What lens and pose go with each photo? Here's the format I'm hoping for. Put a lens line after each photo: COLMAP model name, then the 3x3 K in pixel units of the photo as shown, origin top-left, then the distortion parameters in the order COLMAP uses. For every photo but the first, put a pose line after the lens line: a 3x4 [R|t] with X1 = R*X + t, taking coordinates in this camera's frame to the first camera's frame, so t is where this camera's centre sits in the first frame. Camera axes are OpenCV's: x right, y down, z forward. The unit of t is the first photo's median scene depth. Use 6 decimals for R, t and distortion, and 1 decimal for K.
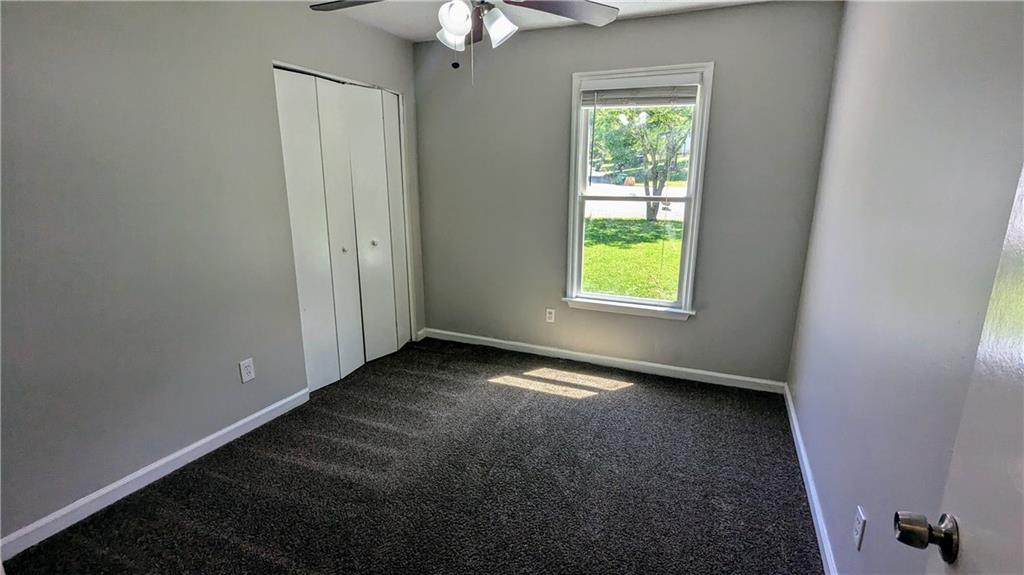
lens RADIAL K [[482.5, 0, 514.6], [0, 482.5, 286.0], [0, 0, 1]] dist [0.000973, 0.000996]
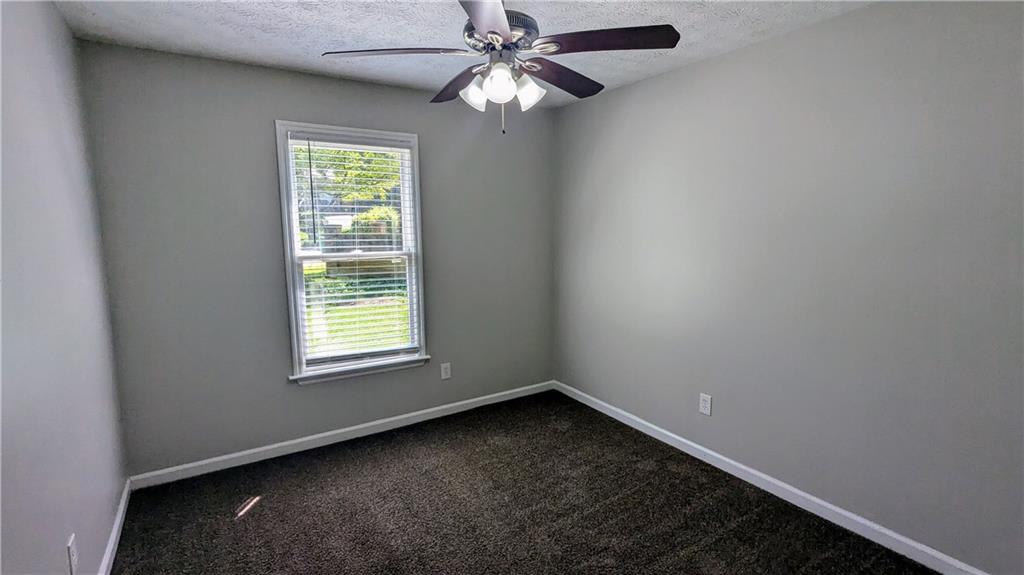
lens RADIAL K [[482.5, 0, 514.3], [0, 482.5, 289.0], [0, 0, 1]] dist [0.000973, 0.000996]
pose [[0.533846, -0.114664, 0.837771, -0.451500], [0.205594, 0.978633, 0.002934, -0.057054], [-0.820207, 0.170675, 0.546014, 0.235157]]
